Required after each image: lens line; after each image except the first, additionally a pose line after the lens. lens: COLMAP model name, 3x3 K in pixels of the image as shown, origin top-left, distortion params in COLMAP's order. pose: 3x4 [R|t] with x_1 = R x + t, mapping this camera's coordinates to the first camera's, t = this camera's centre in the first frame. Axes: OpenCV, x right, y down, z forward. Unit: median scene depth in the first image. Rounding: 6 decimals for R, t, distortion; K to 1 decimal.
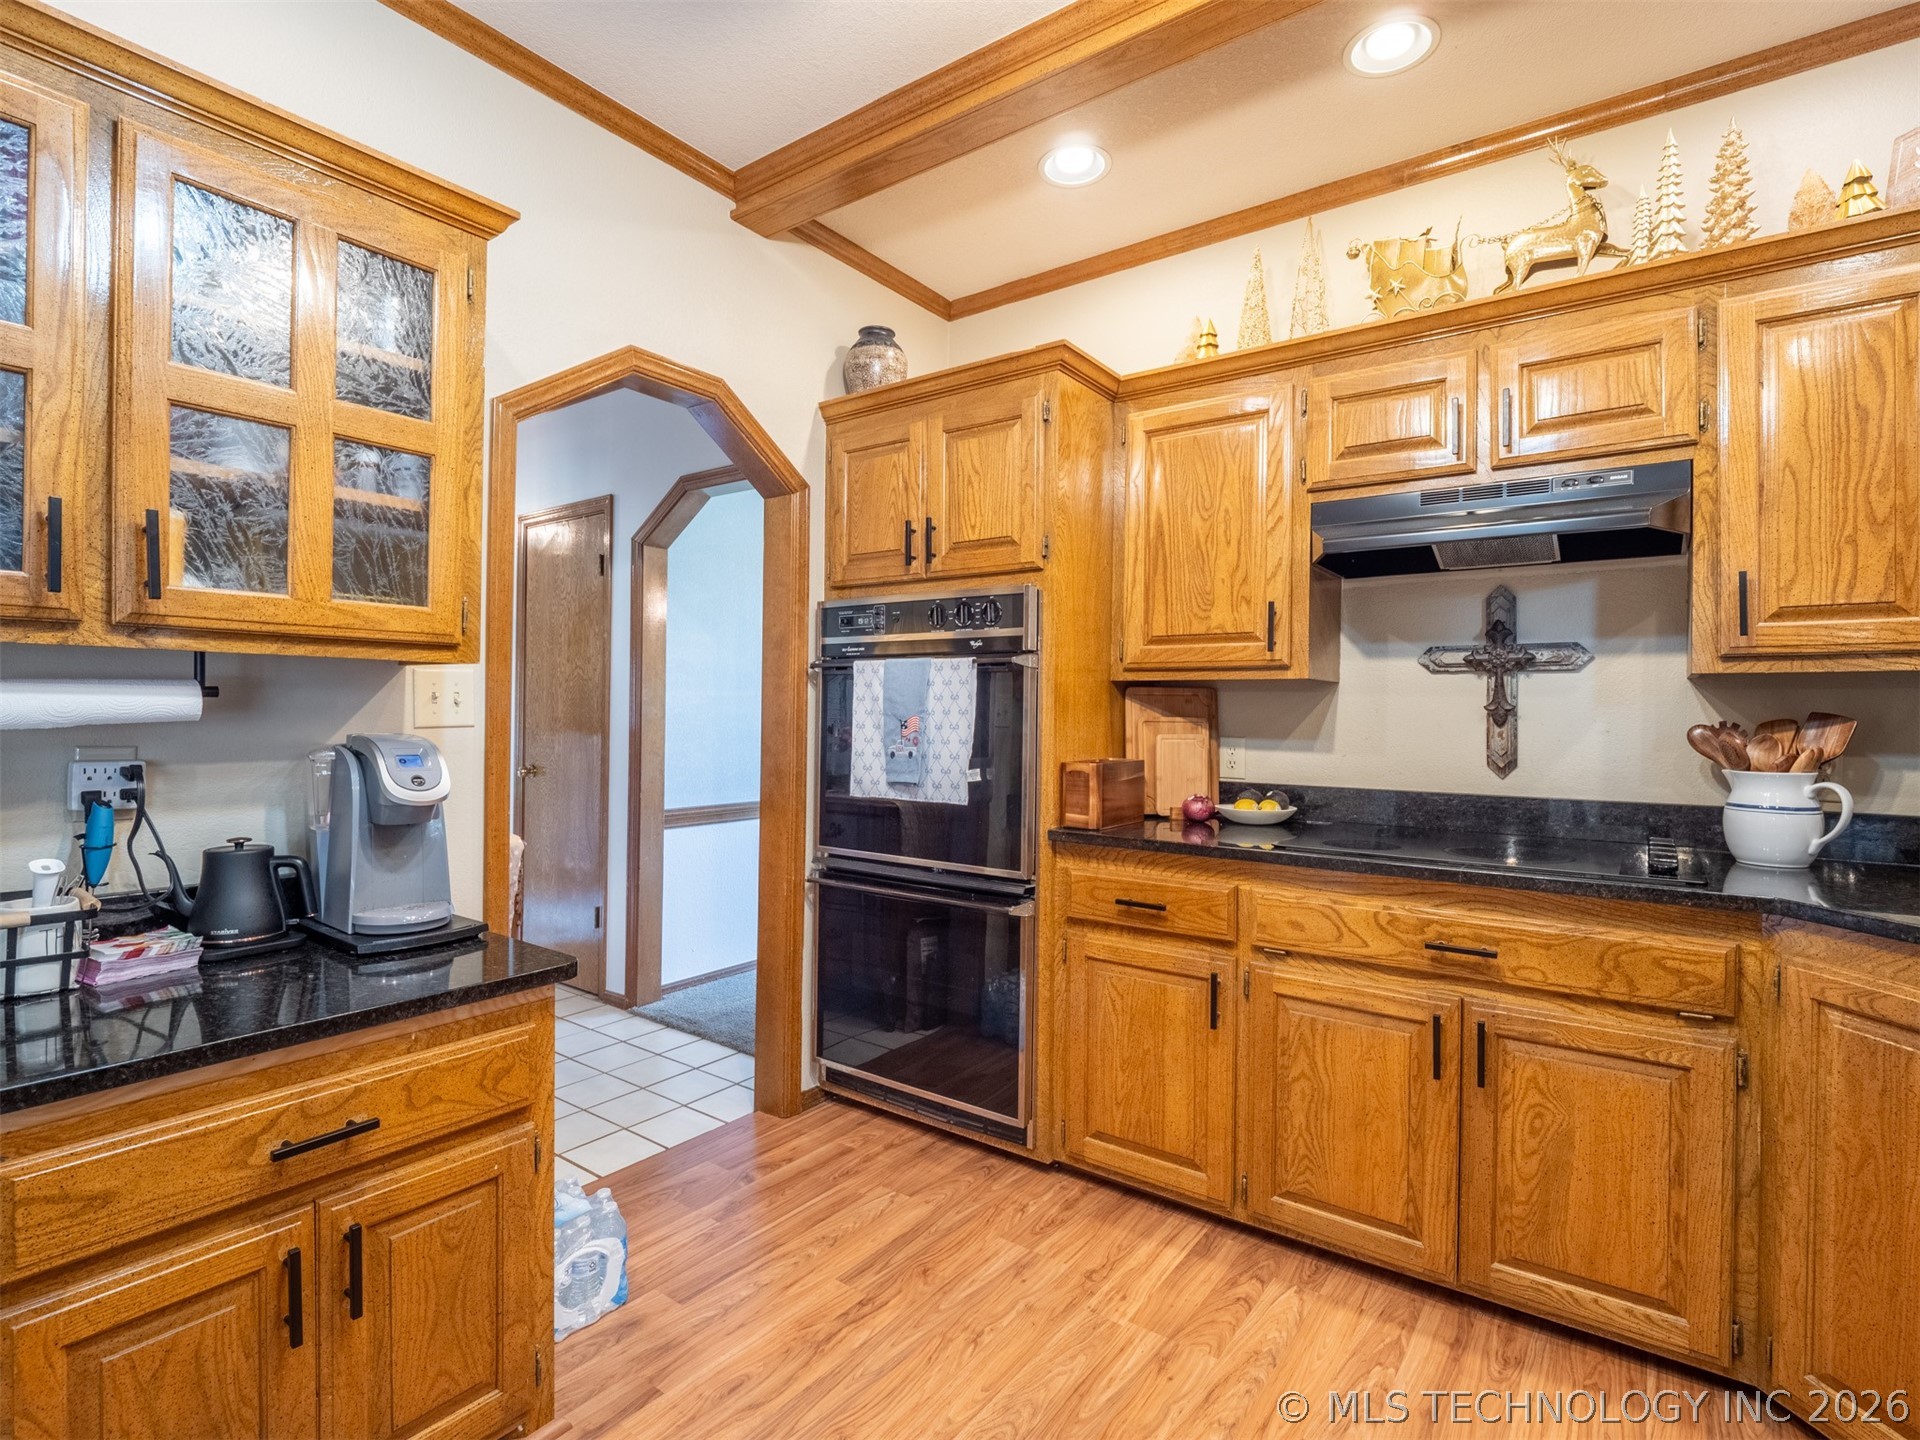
lens RADIAL K [[938.4, 0, 955.7], [0, 938.4, 712.4], [0, 0, 1]] dist [-0.012503, -0.002660]
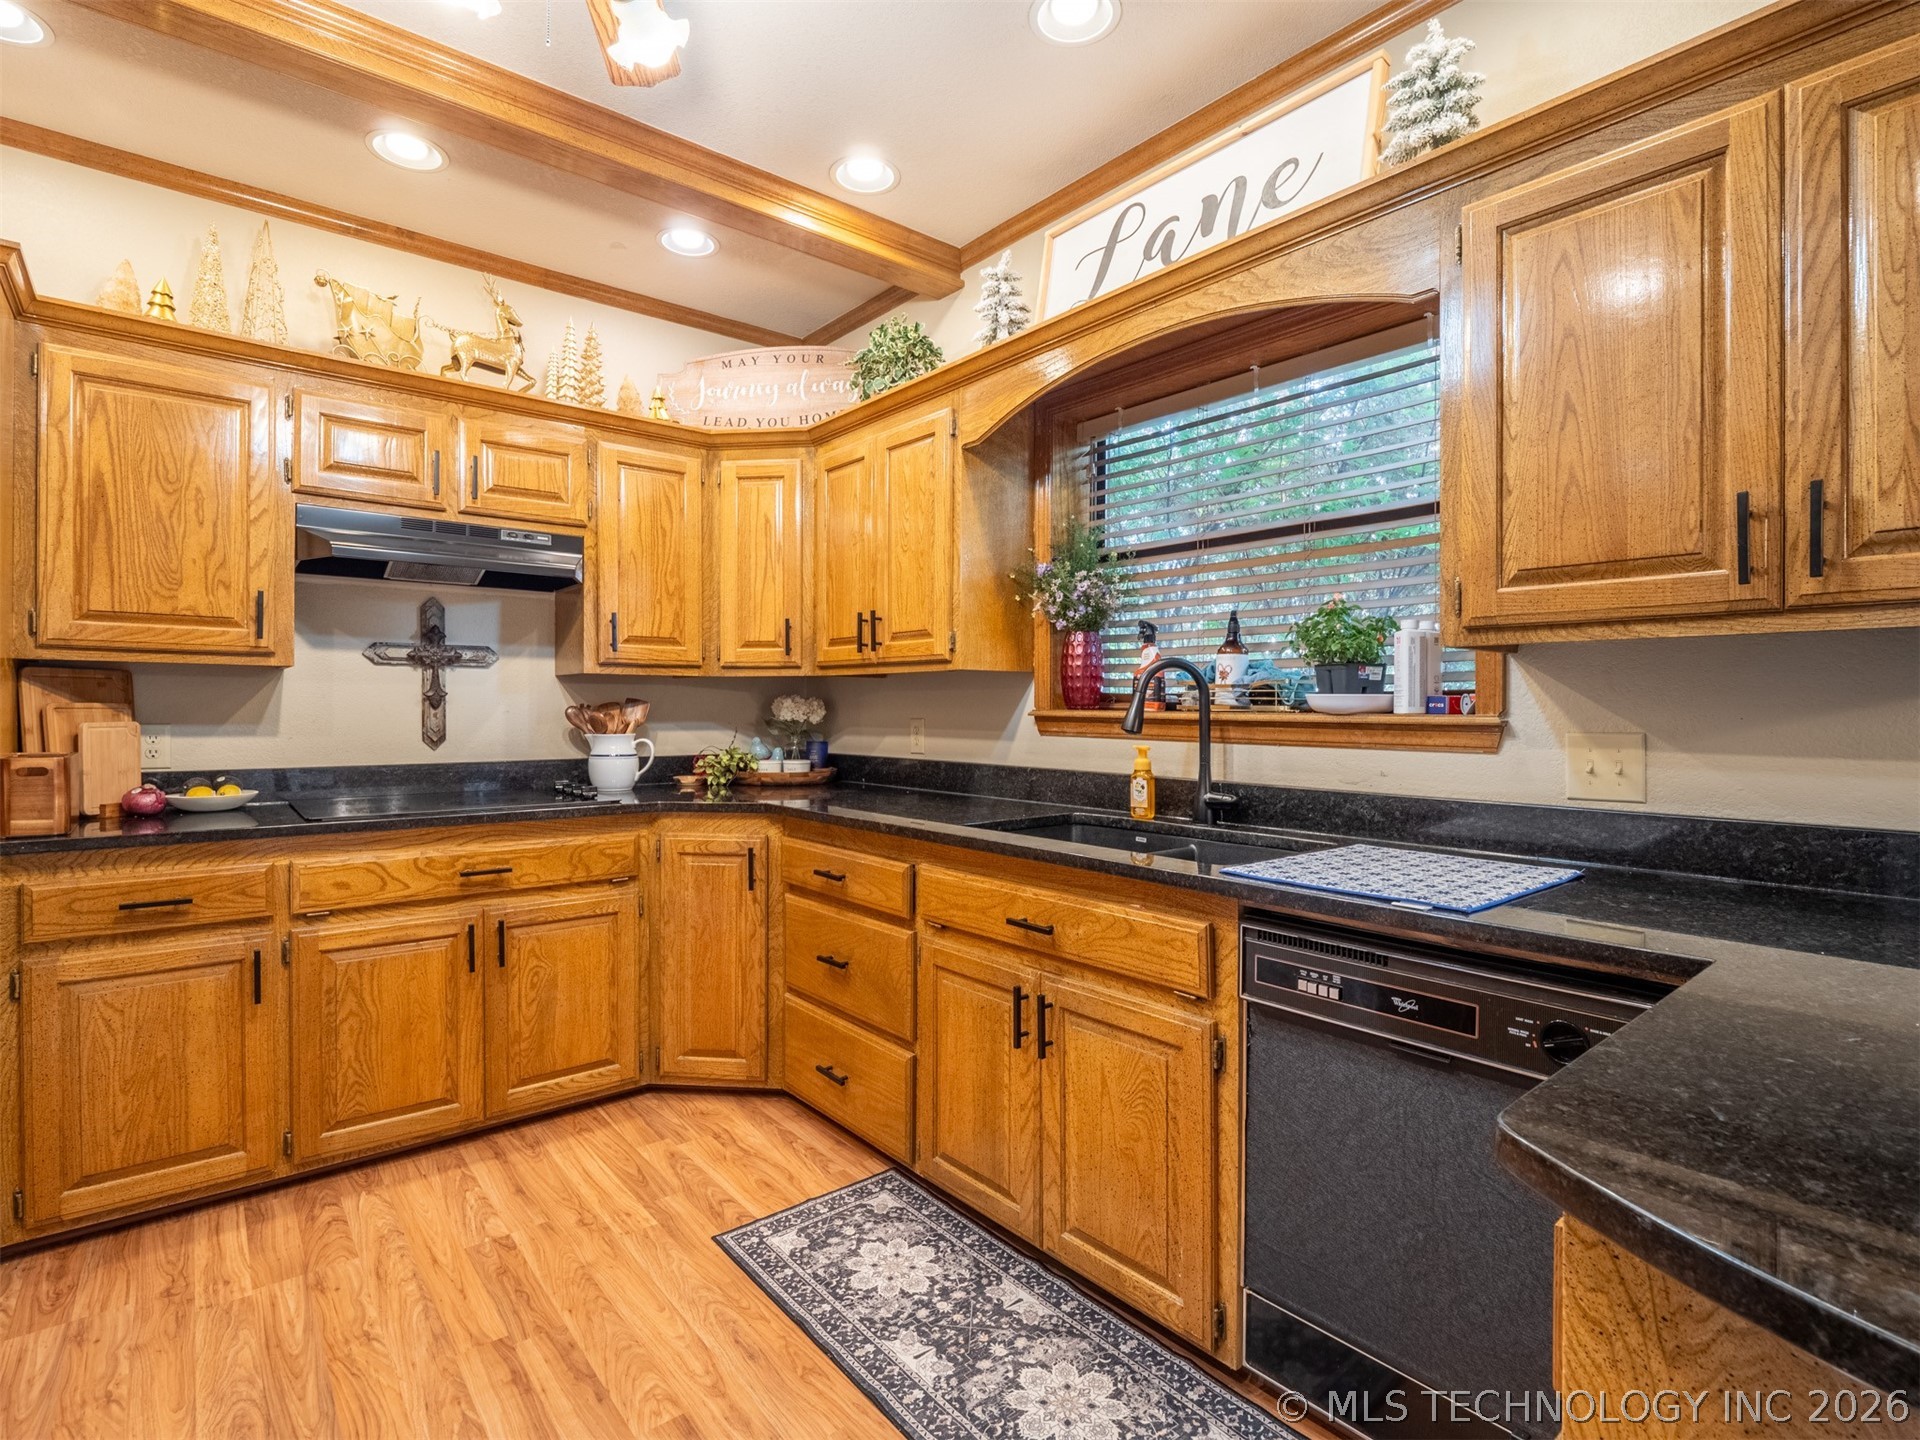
lens RADIAL K [[938.4, 0, 964.5], [0, 938.4, 713.6], [0, 0, 1]] dist [-0.012503, -0.002660]
pose [[0.236503, -0.014327, 0.971525, -0.533952], [-0.000898, 0.999888, 0.014963, 0.001895], [-0.971630, -0.004411, 0.236464, 0.000725]]
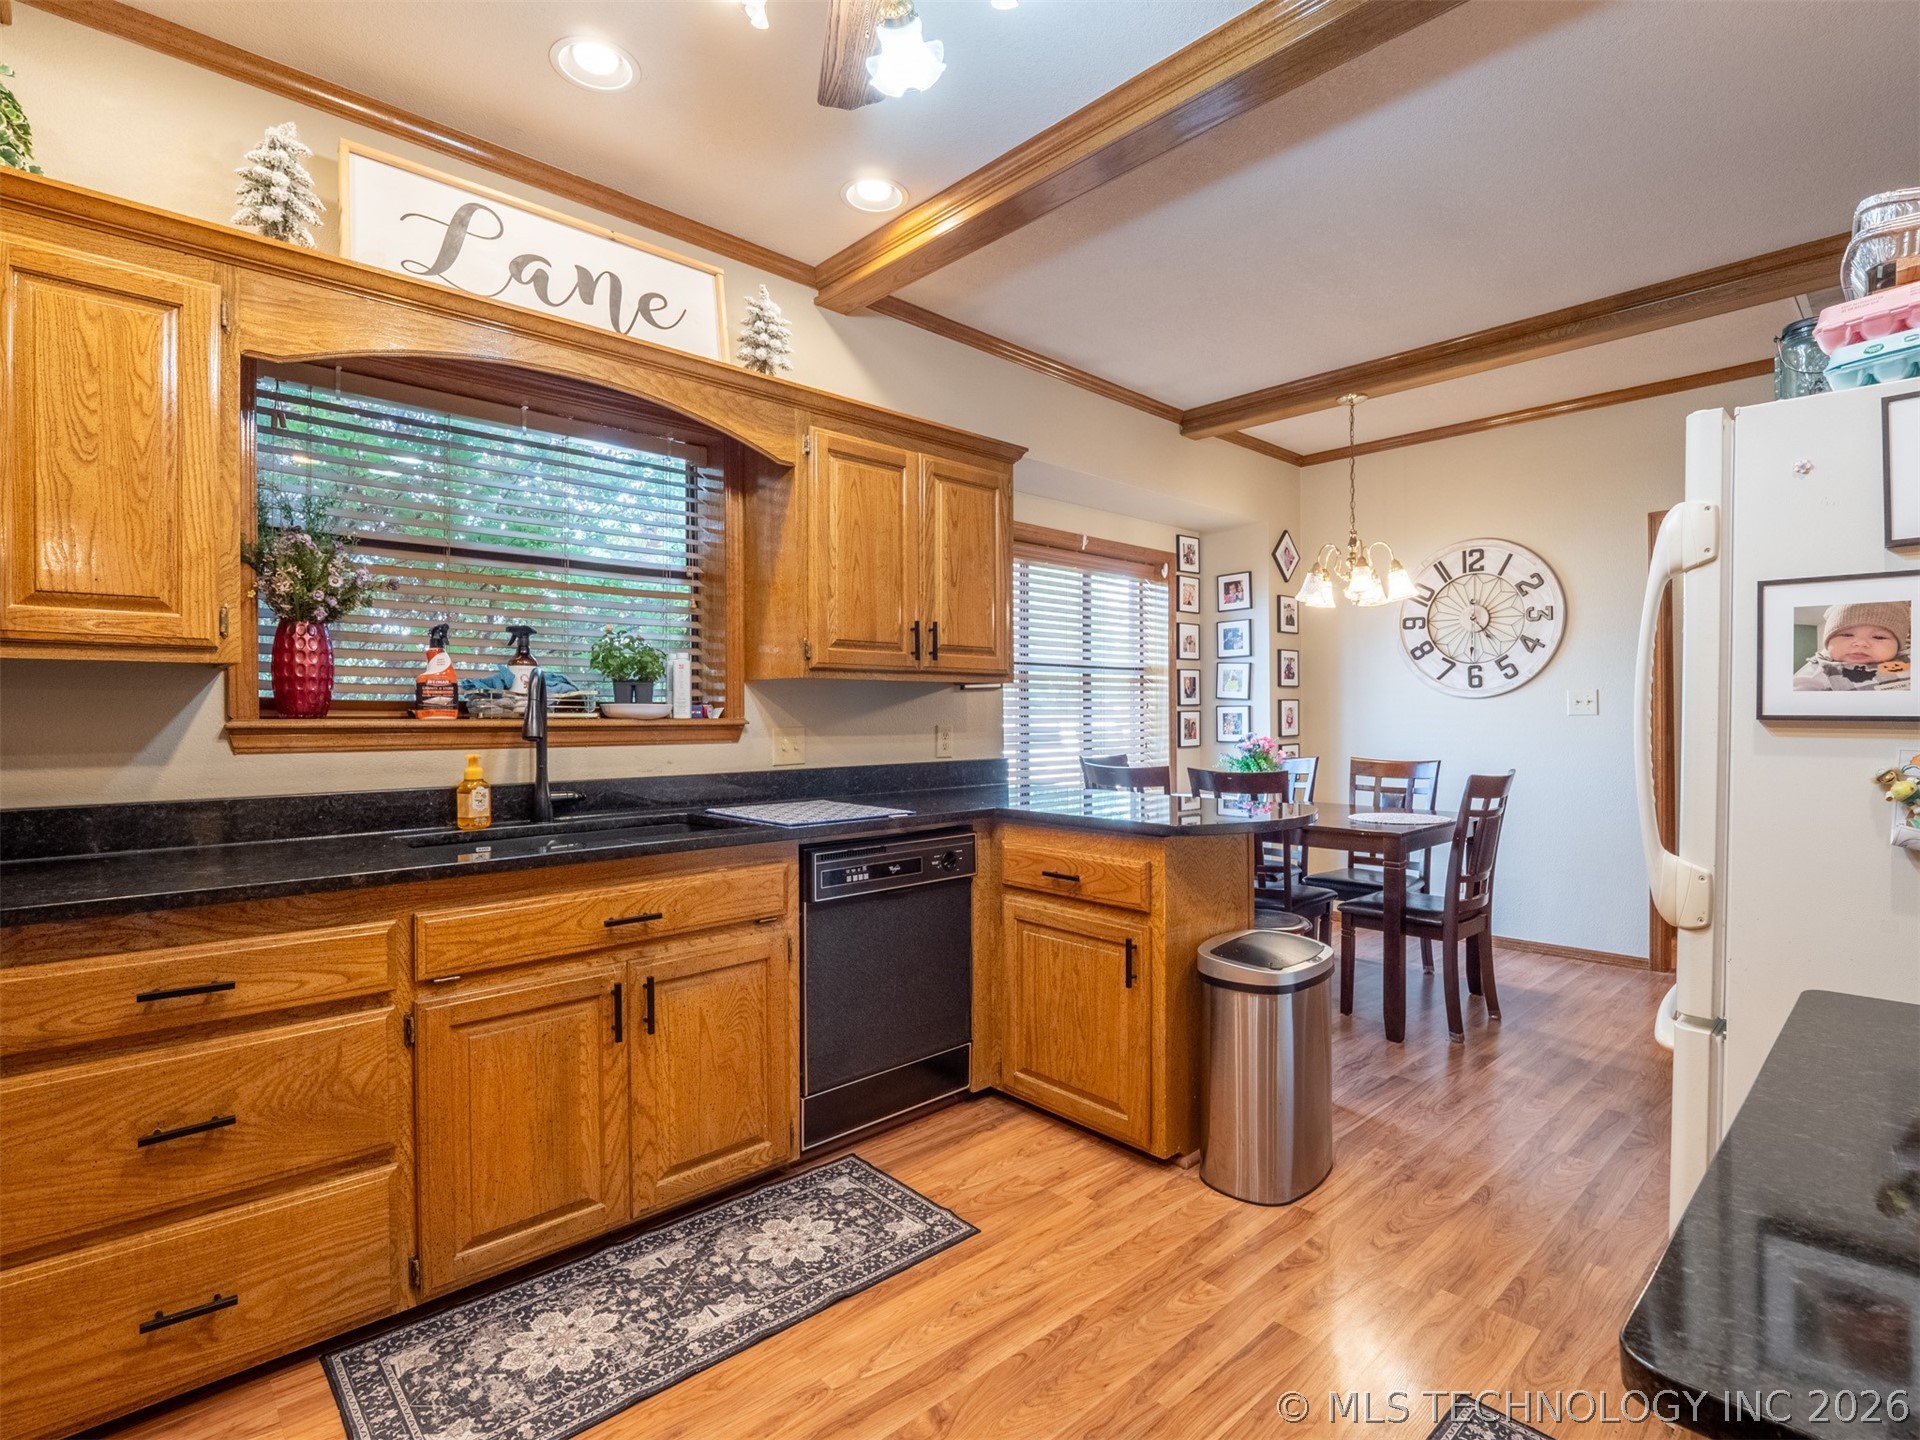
lens RADIAL K [[938.4, 0, 956.1], [0, 938.4, 711.6], [0, 0, 1]] dist [-0.012503, -0.002660]
pose [[-0.982488, -0.003984, 0.186281, -0.150104], [-0.004260, 0.999990, -0.001079, 0.005761], [-0.186275, -0.001854, -0.982496, 1.041863]]
